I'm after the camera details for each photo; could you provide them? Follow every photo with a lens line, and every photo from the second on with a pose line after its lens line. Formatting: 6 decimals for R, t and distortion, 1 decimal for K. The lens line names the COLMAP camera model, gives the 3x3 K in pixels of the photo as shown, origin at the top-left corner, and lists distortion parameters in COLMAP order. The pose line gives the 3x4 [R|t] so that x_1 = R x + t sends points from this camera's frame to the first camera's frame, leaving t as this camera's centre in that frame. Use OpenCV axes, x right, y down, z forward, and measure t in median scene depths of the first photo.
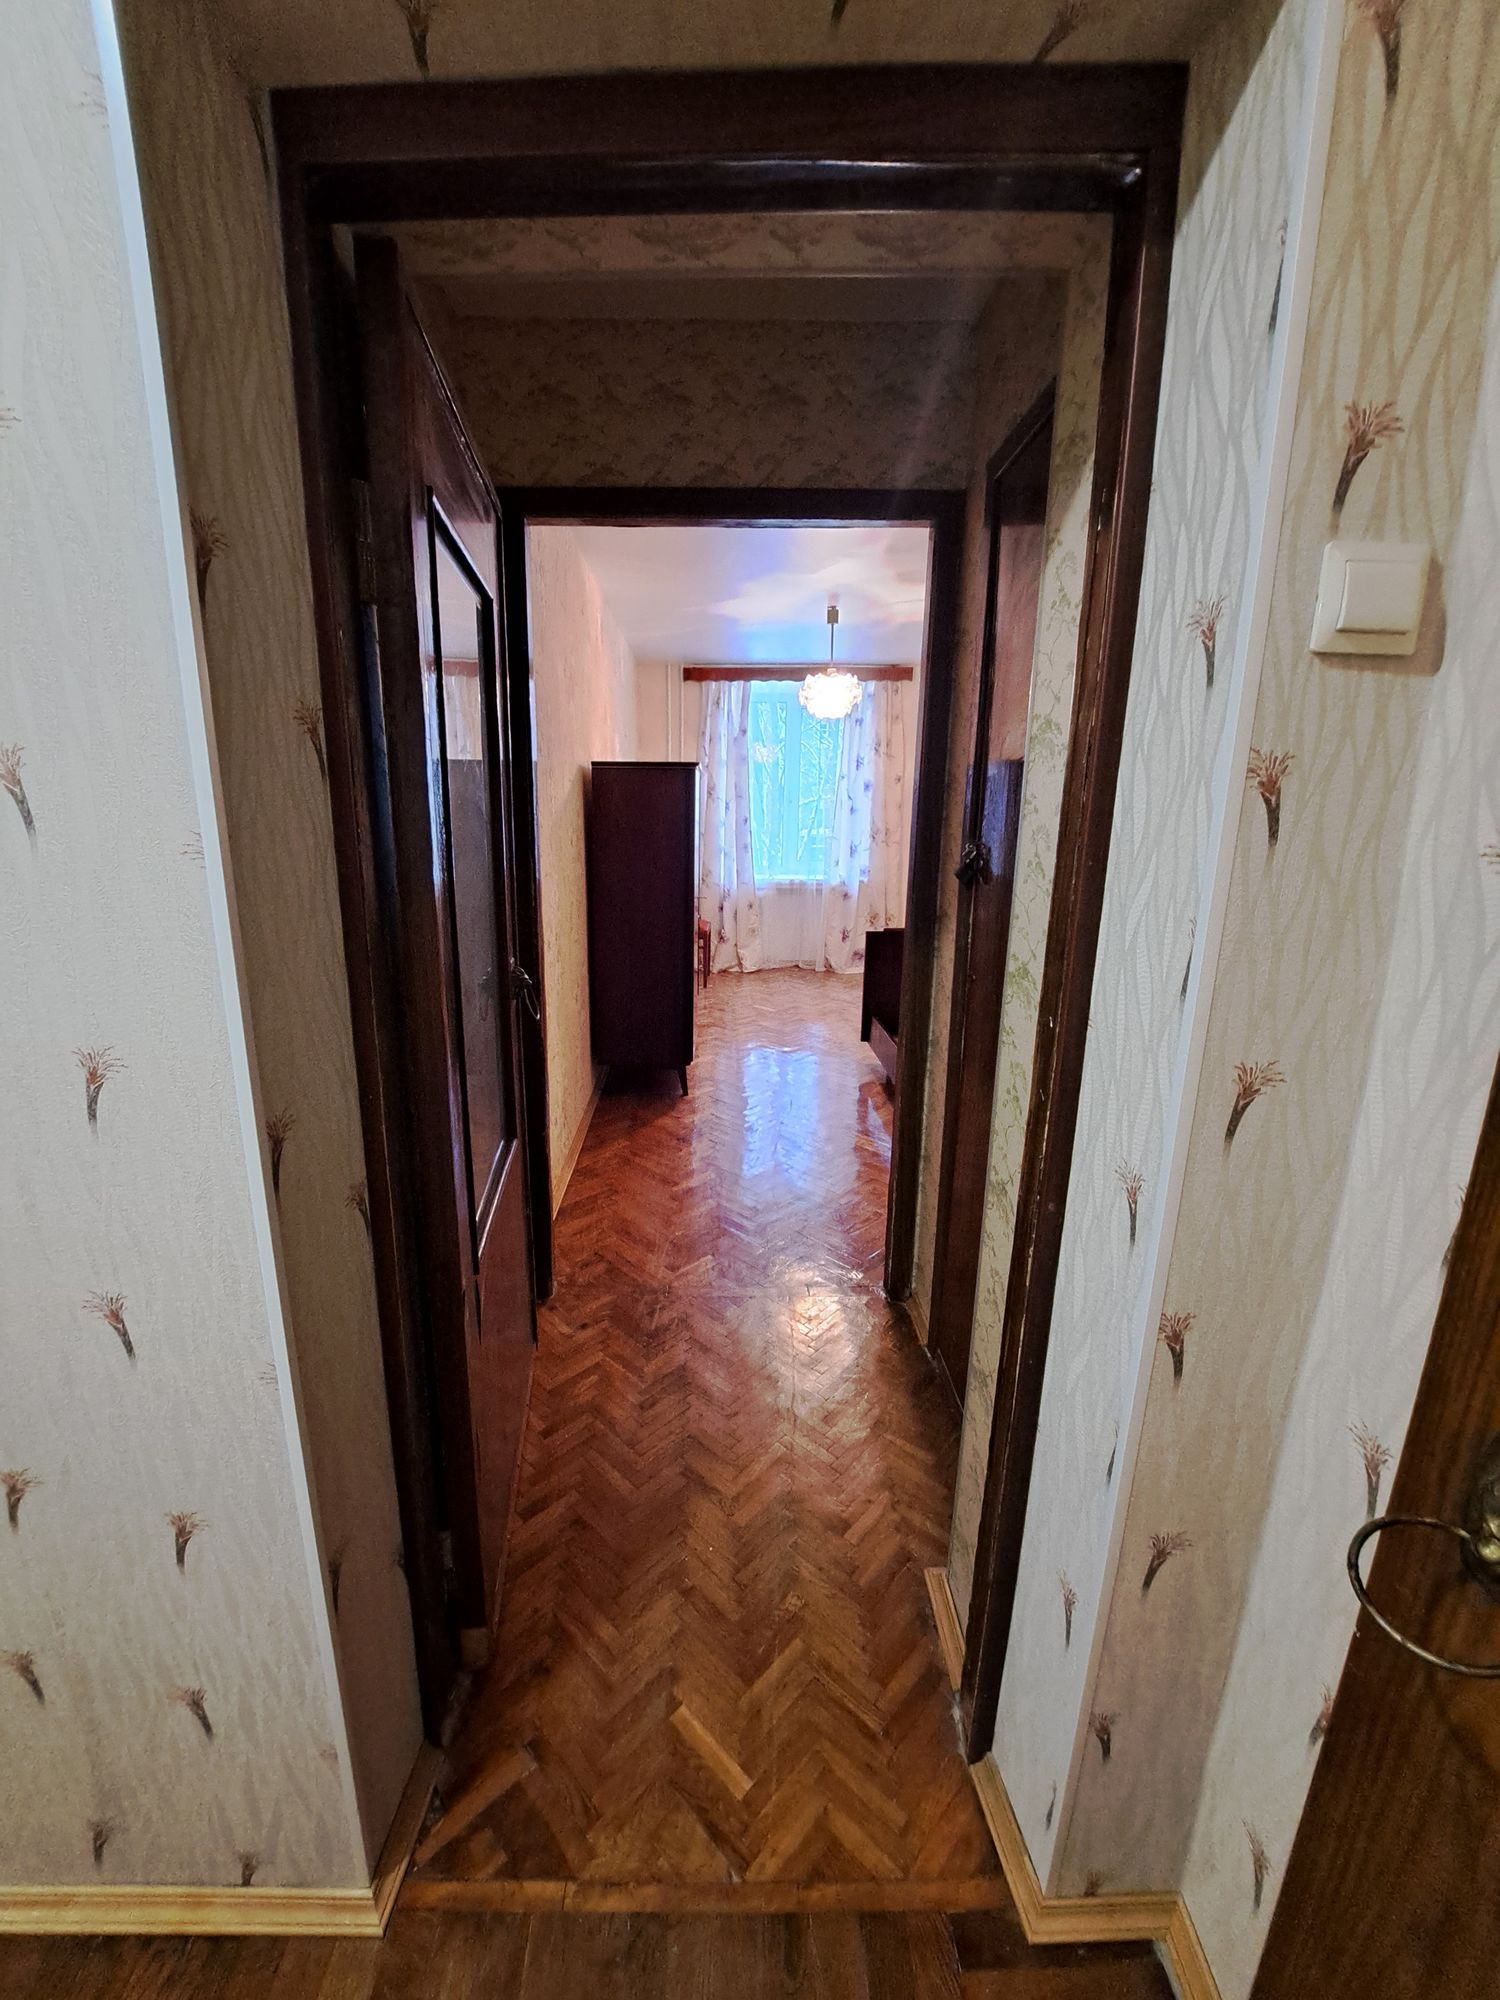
lens RADIAL K [[794.4, 0, 690.6], [0, 794.4, 986.4], [0, 0, 1]] dist [-0.012731, -0.003472]
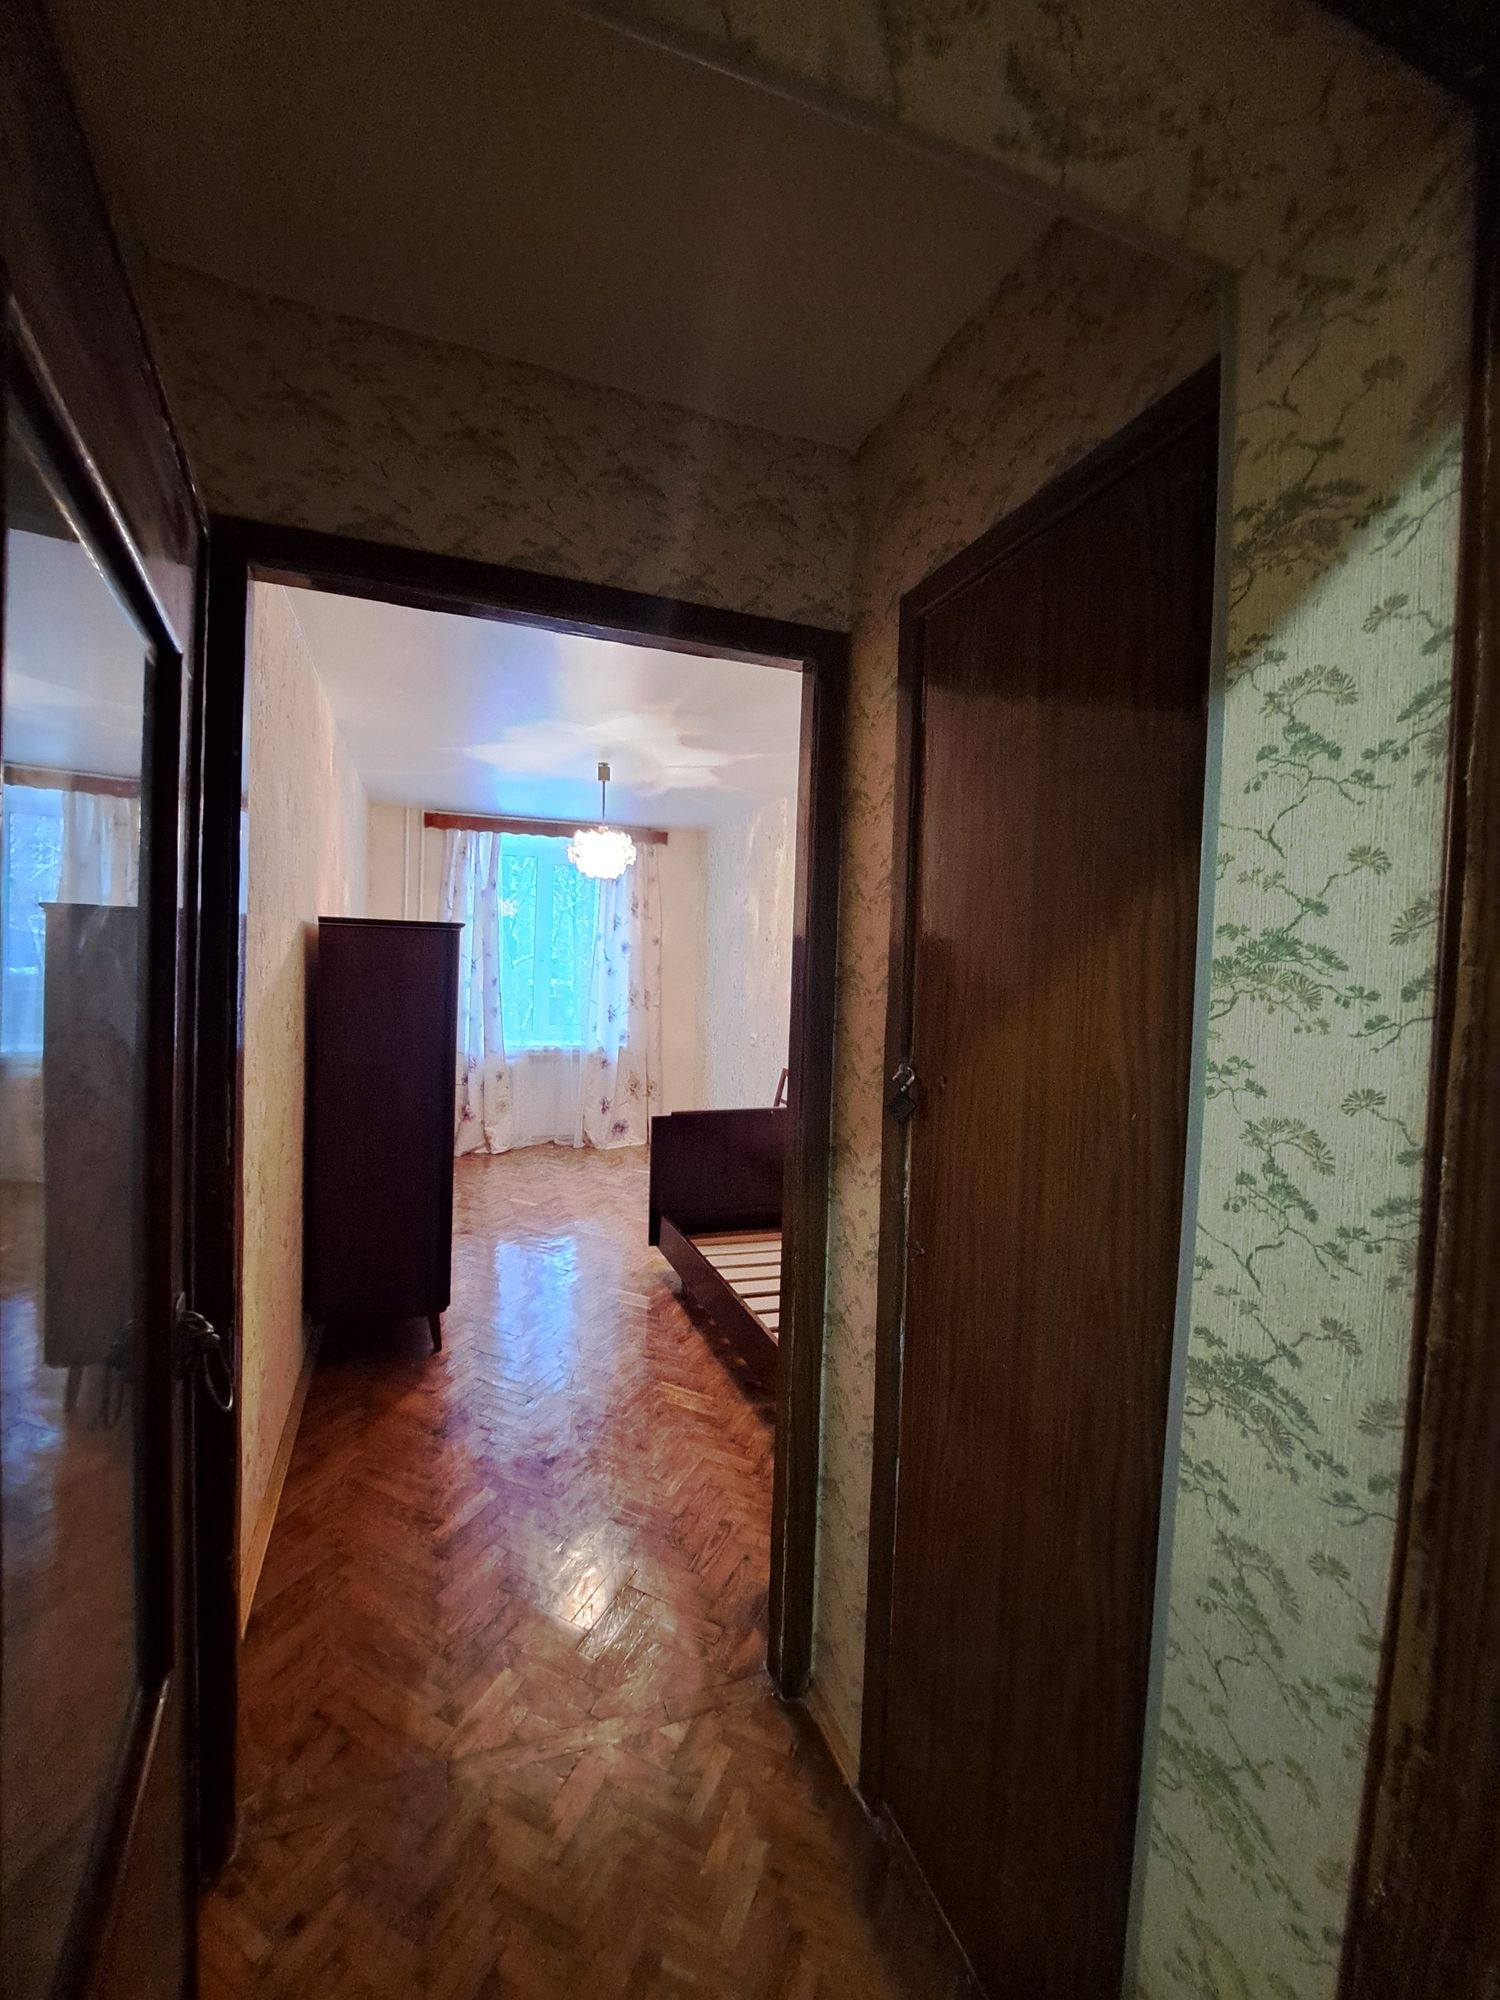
lens RADIAL K [[800.8, 0, 694.1], [0, 800.8, 985.8], [0, 0, 1]] dist [-0.025586, 0.004895]
pose [[0.941117, 0.015191, 0.337739, -0.033878], [0.047504, 0.983137, -0.176593, -0.052364], [-0.334727, 0.182239, 0.924525, 0.145639]]
